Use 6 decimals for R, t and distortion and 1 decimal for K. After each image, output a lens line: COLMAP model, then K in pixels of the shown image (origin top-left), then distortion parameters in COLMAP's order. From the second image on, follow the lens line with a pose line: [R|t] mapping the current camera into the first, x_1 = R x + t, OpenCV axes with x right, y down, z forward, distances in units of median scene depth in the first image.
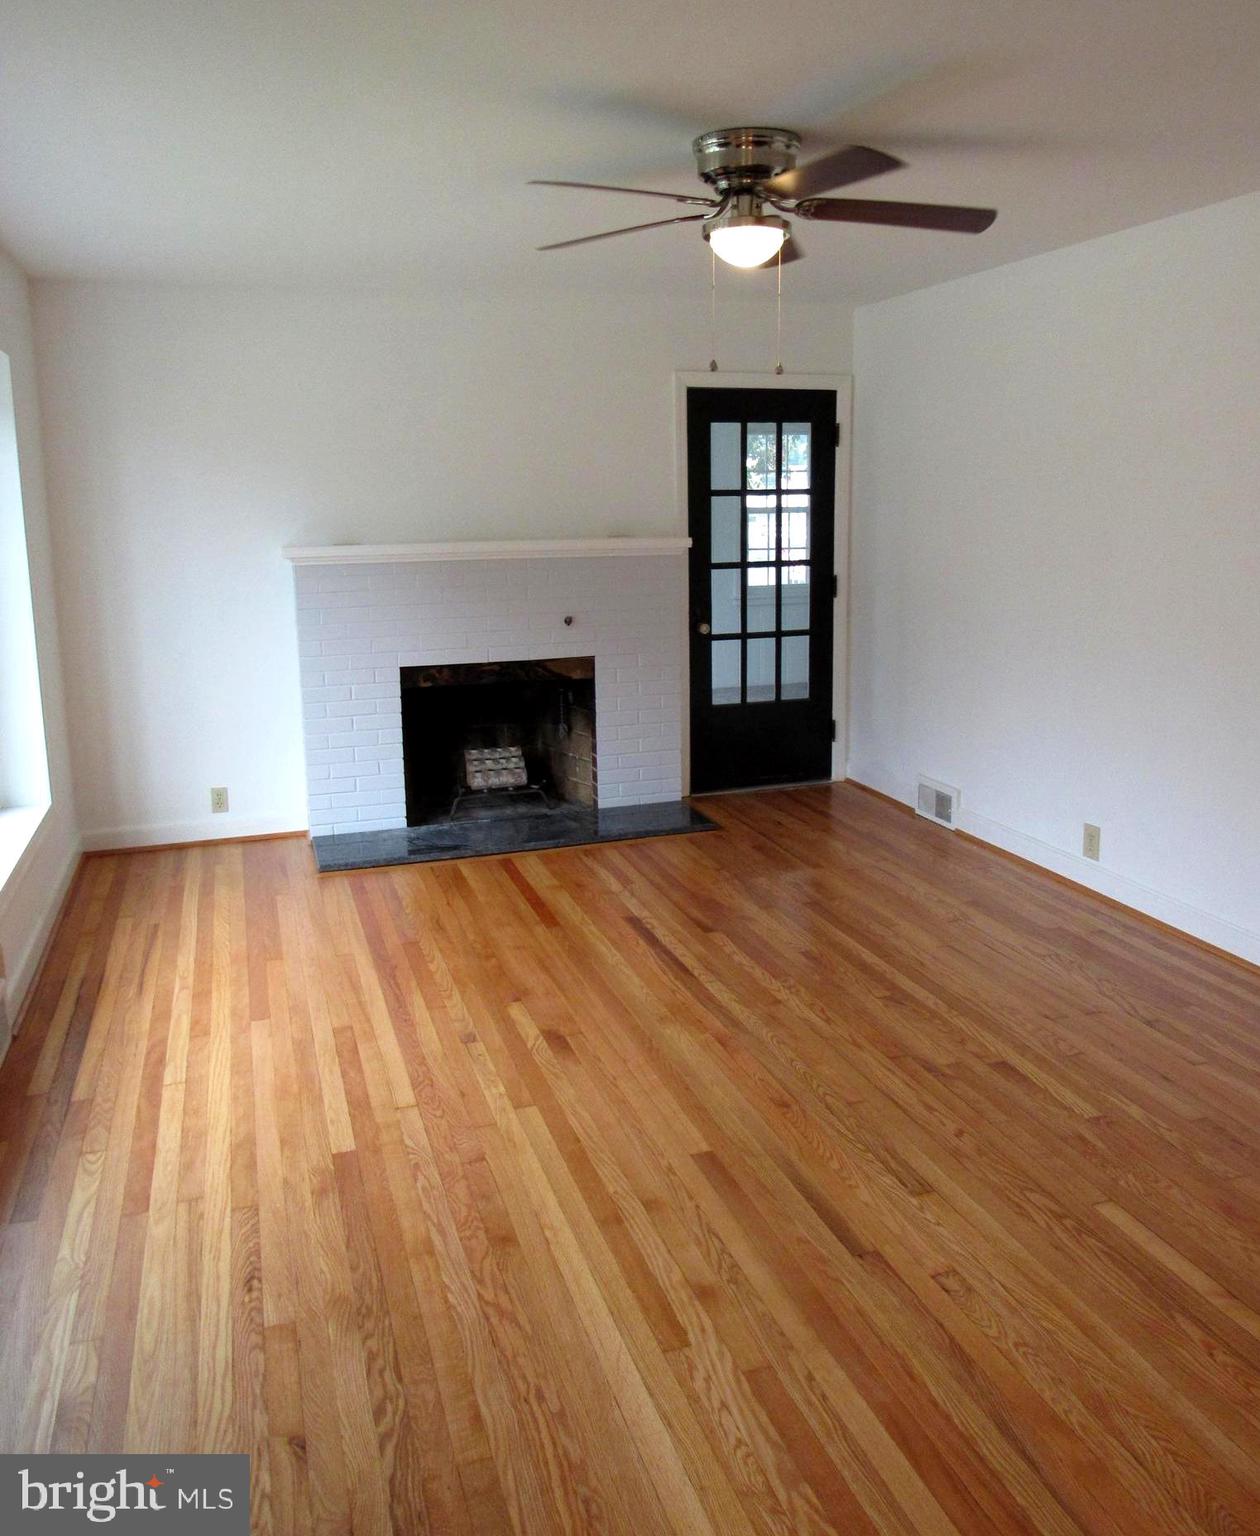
lens RADIAL K [[1223.1, 0, 628.7], [0, 1223.1, 684.9], [0, 0, 1]] dist [-0.020220, 0.000535]
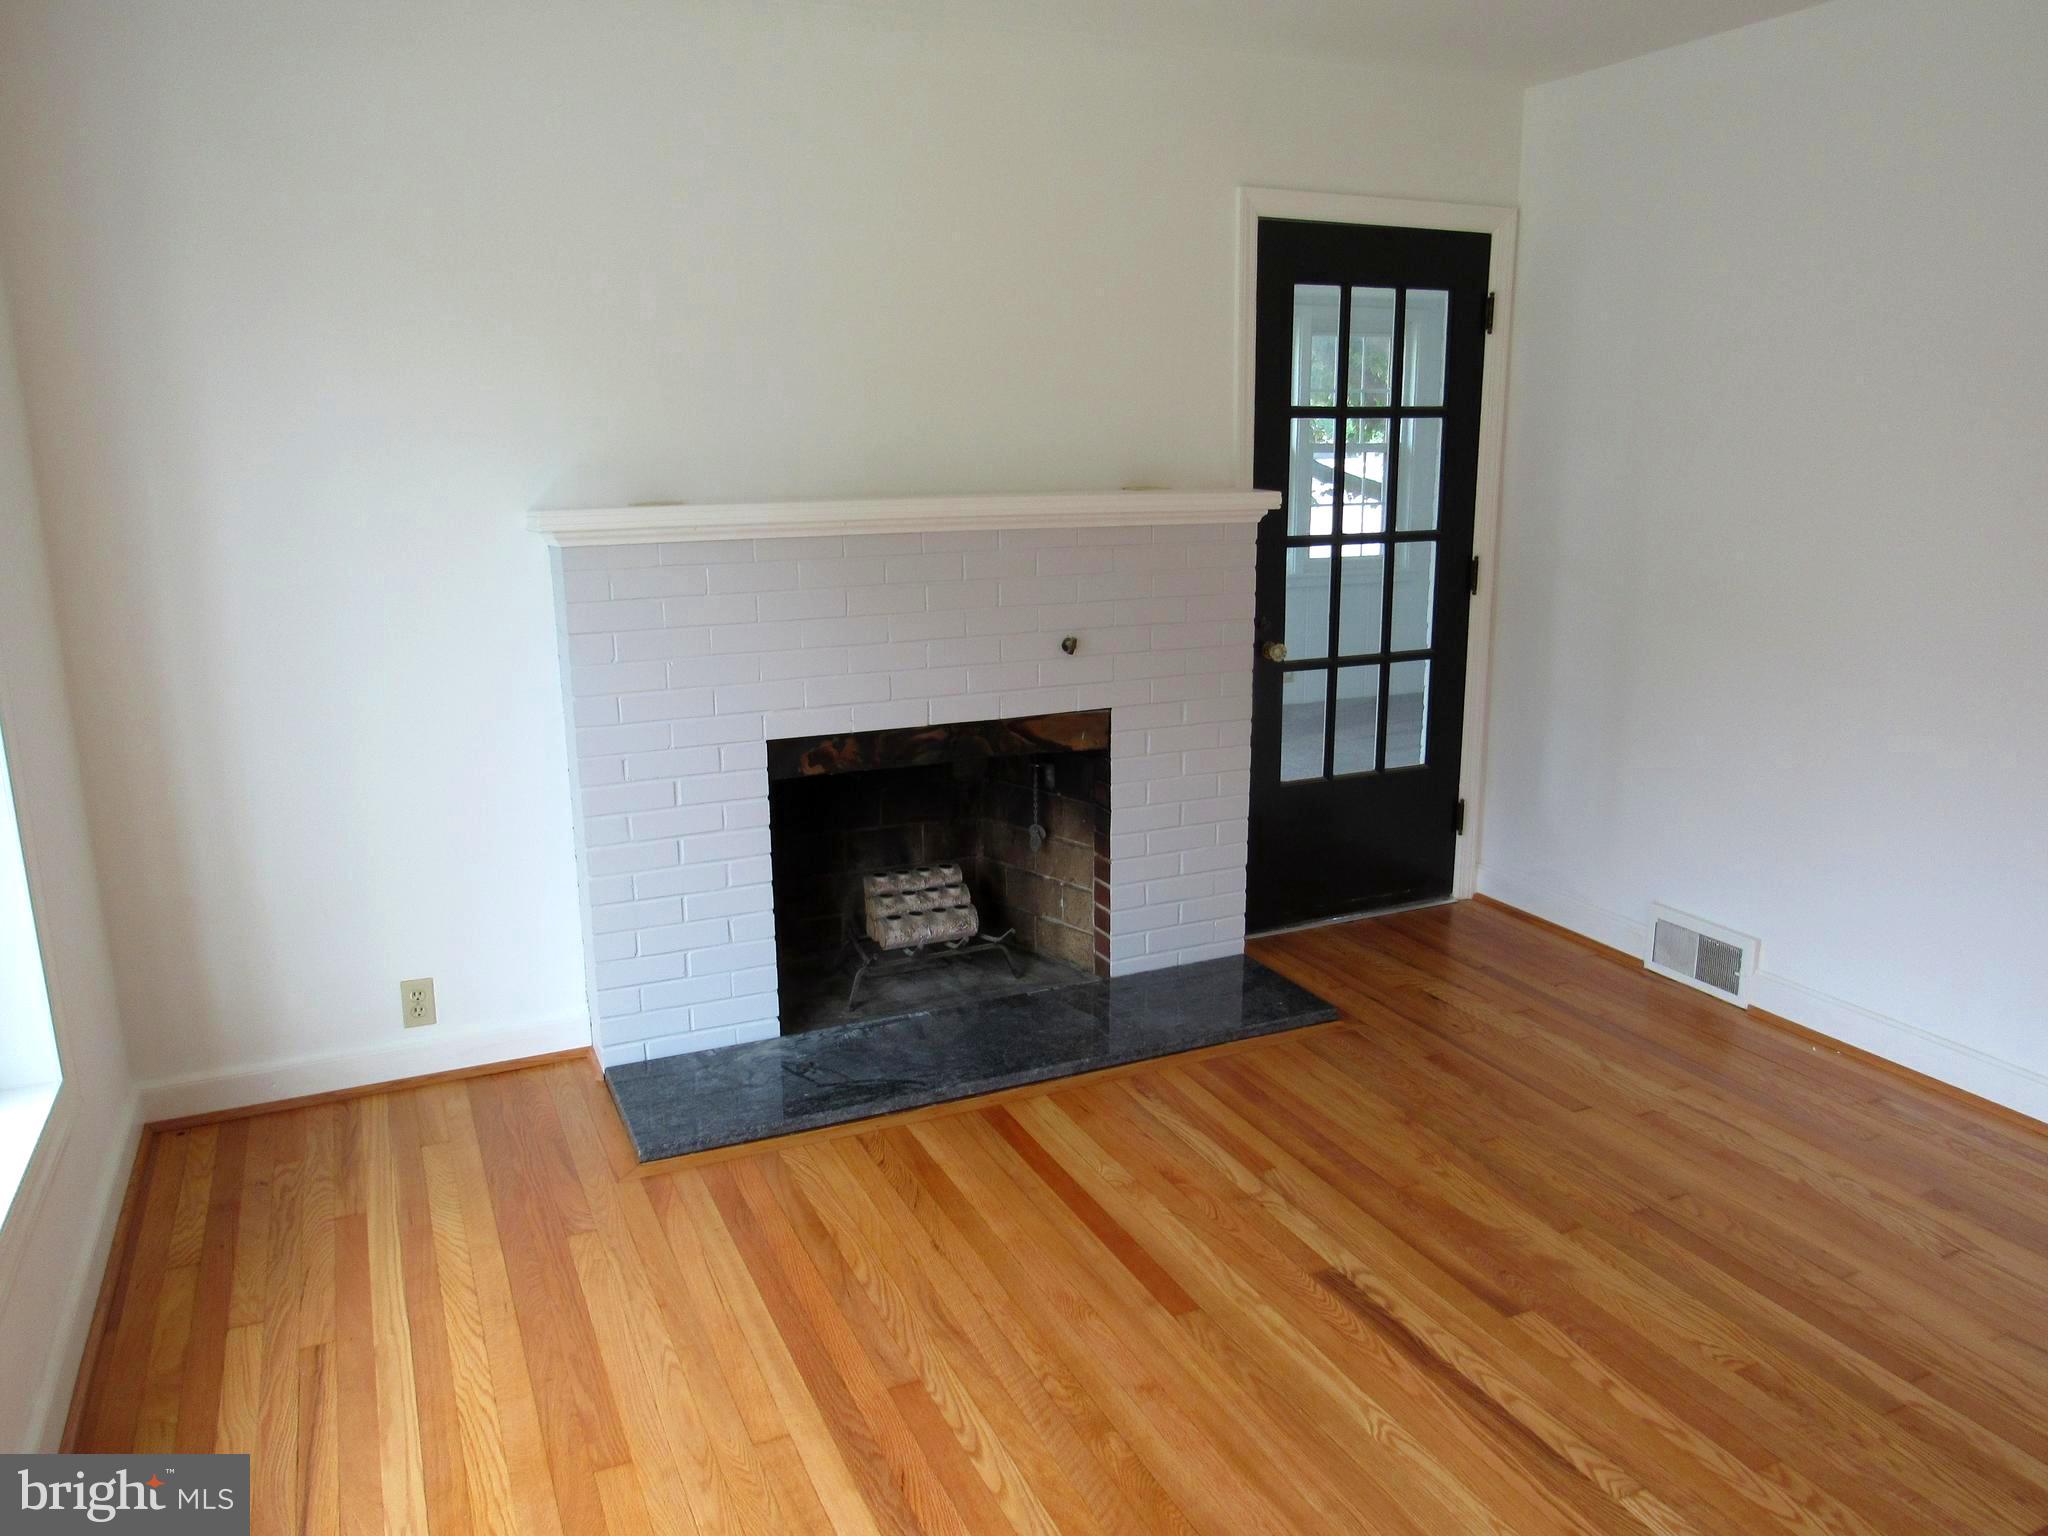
lens RADIAL K [[1476.8, 0, 1017.1], [0, 1476.8, 775.0], [0, 0, 1]] dist [-0.019085, 0.004126]
pose [[0.993639, -0.017981, 0.111164, -0.151499], [0.009868, 0.997275, 0.073109, -0.044891], [-0.112175, -0.071547, 0.991109, 0.361672]]
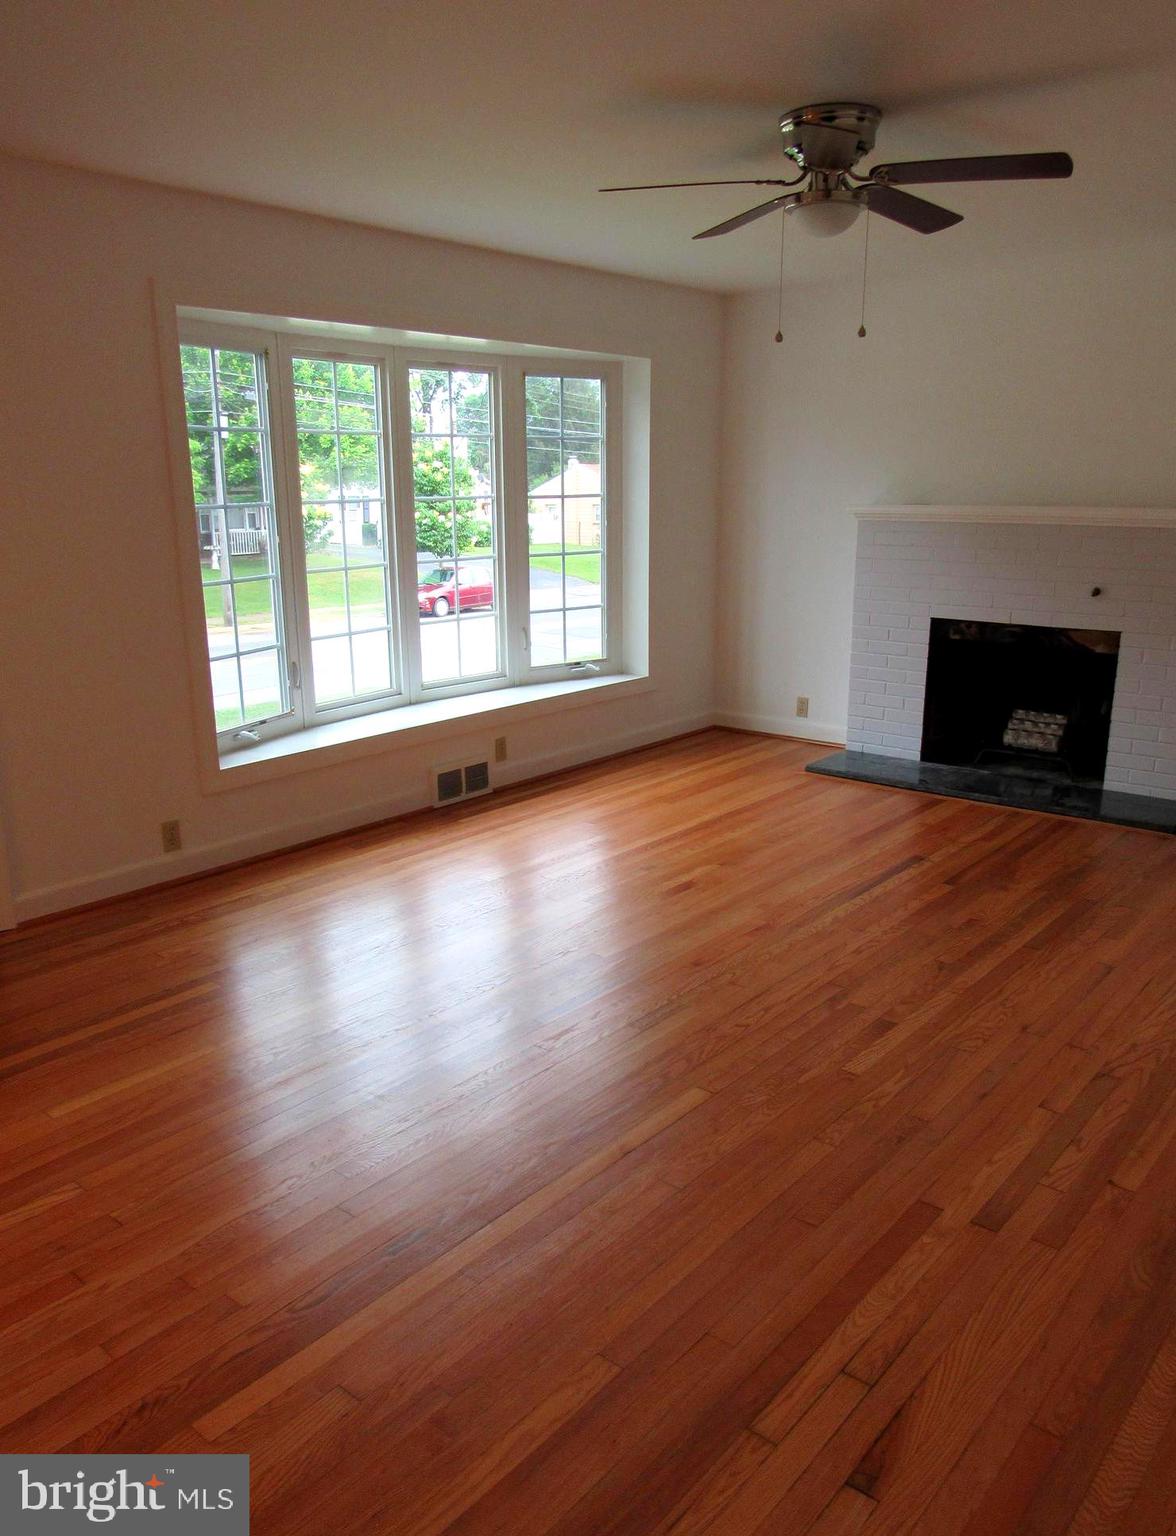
lens RADIAL K [[1188.7, 0, 587.6], [0, 1188.7, 782.2], [0, 0, 1]] dist [0.016590, 0.001629]
pose [[0.534786, 0.226150, -0.814162, 0.567801], [-0.138593, 0.973947, 0.179498, -0.019714], [0.833544, 0.016844, 0.552196, 0.136778]]
